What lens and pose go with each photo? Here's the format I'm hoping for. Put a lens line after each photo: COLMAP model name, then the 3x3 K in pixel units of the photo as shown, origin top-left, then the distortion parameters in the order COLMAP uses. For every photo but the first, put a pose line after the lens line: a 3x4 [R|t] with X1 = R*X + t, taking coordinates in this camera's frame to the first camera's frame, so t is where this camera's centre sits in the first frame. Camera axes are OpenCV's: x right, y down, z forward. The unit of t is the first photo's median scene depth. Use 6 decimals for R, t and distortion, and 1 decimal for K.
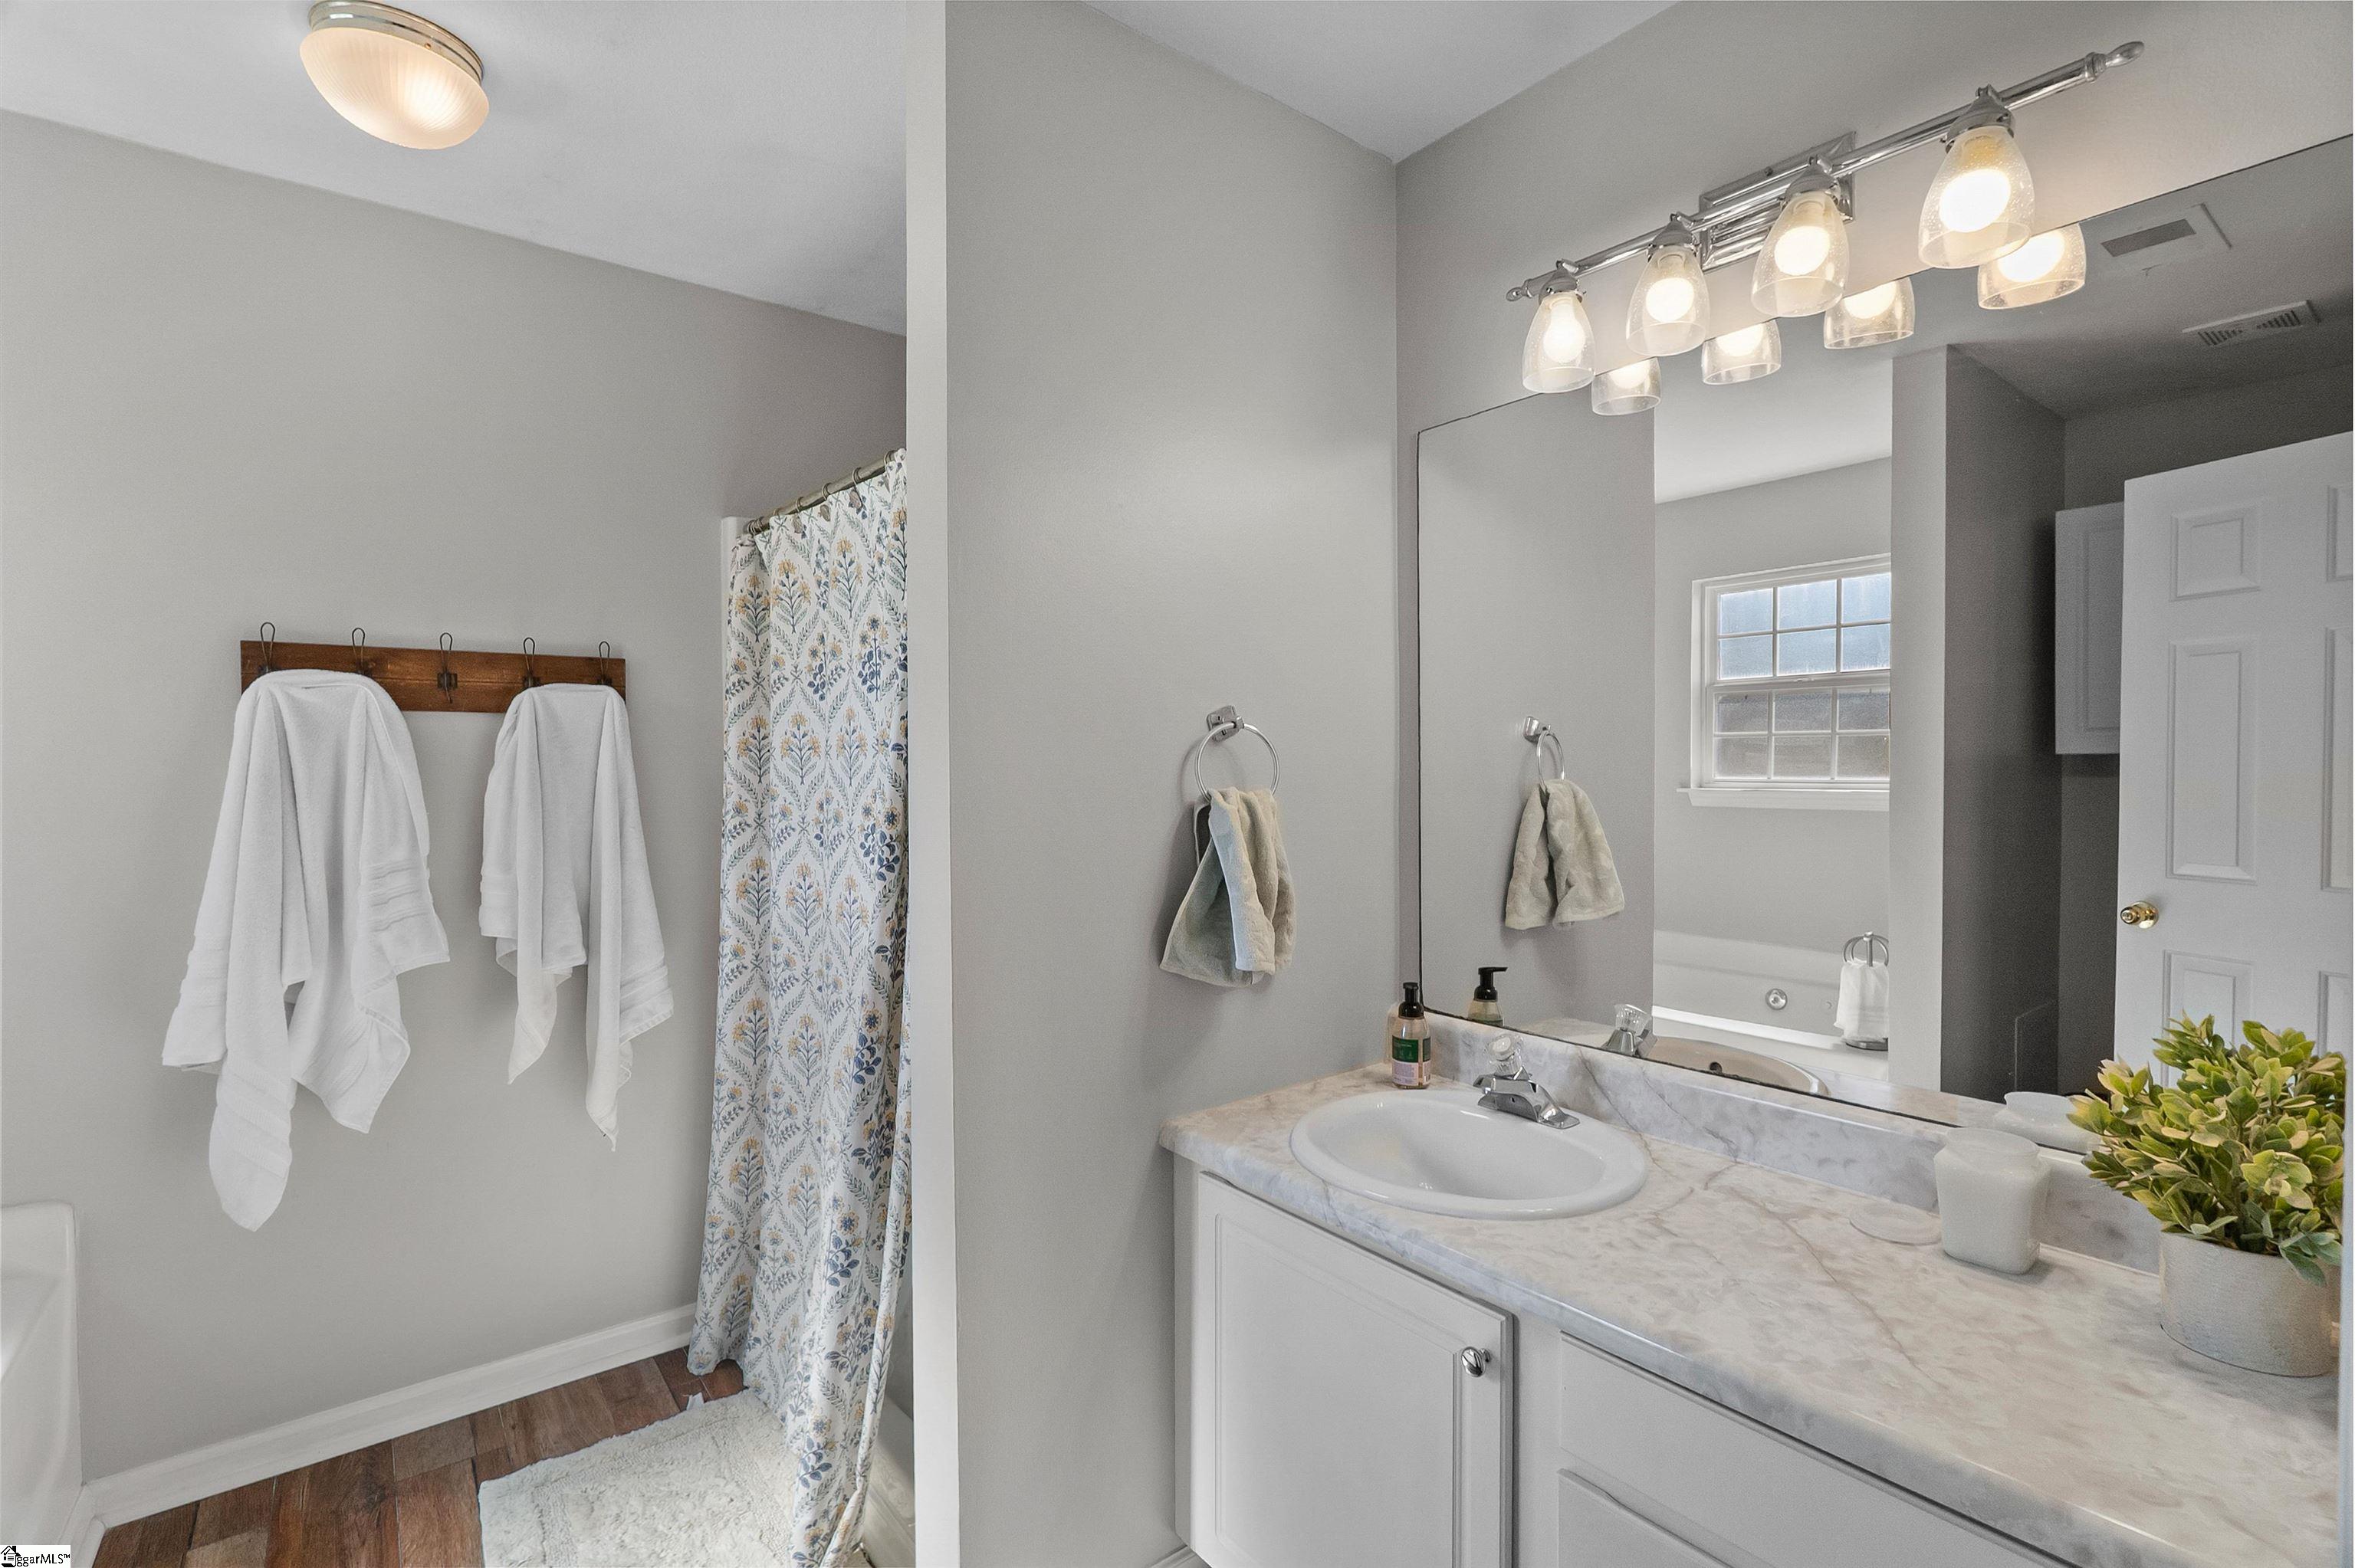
lens RADIAL K [[1104.9, 0, 1177.5], [0, 1104.9, 784.0], [0, 0, 1]] dist [-0.012981, -0.000149]
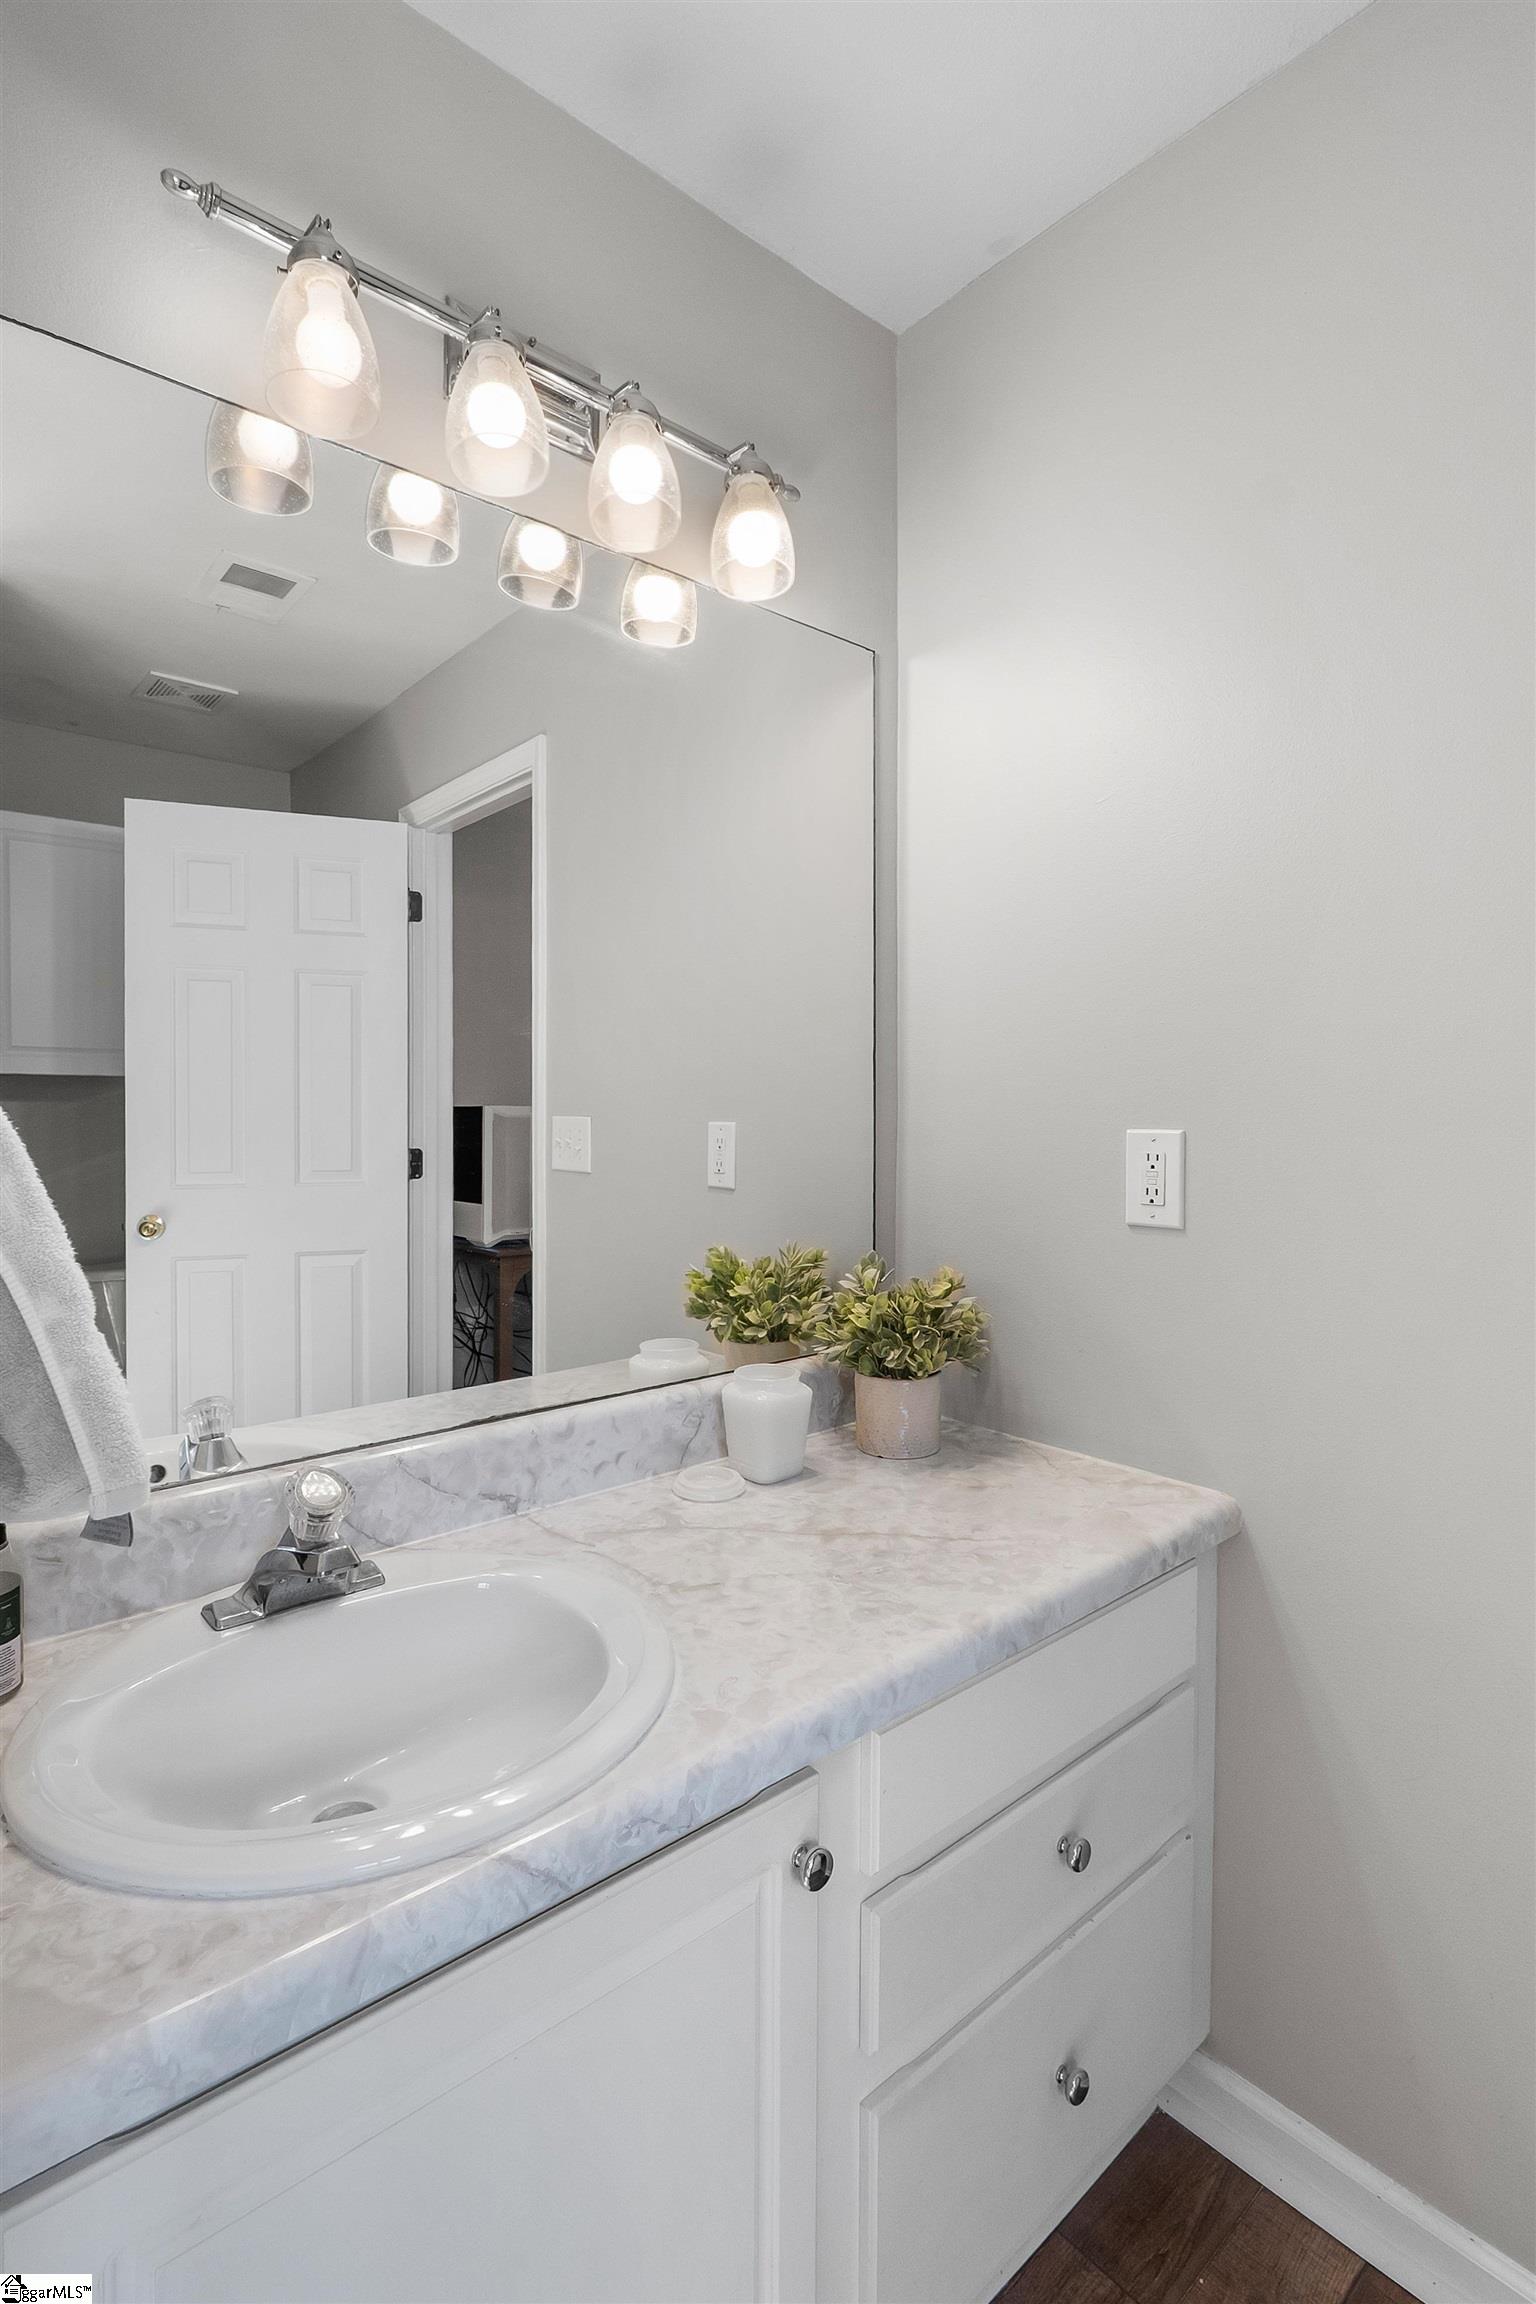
lens RADIAL K [[1081.1, 0, 837.3], [0, 1081.1, 1151.0], [0, 0, 1]] dist [-0.012981, -0.000149]
pose [[-0.061506, -0.028423, 0.997702, -0.317841], [0.032199, 0.999018, 0.030445, 0.066626], [-0.997587, 0.033997, -0.060530, 0.896531]]
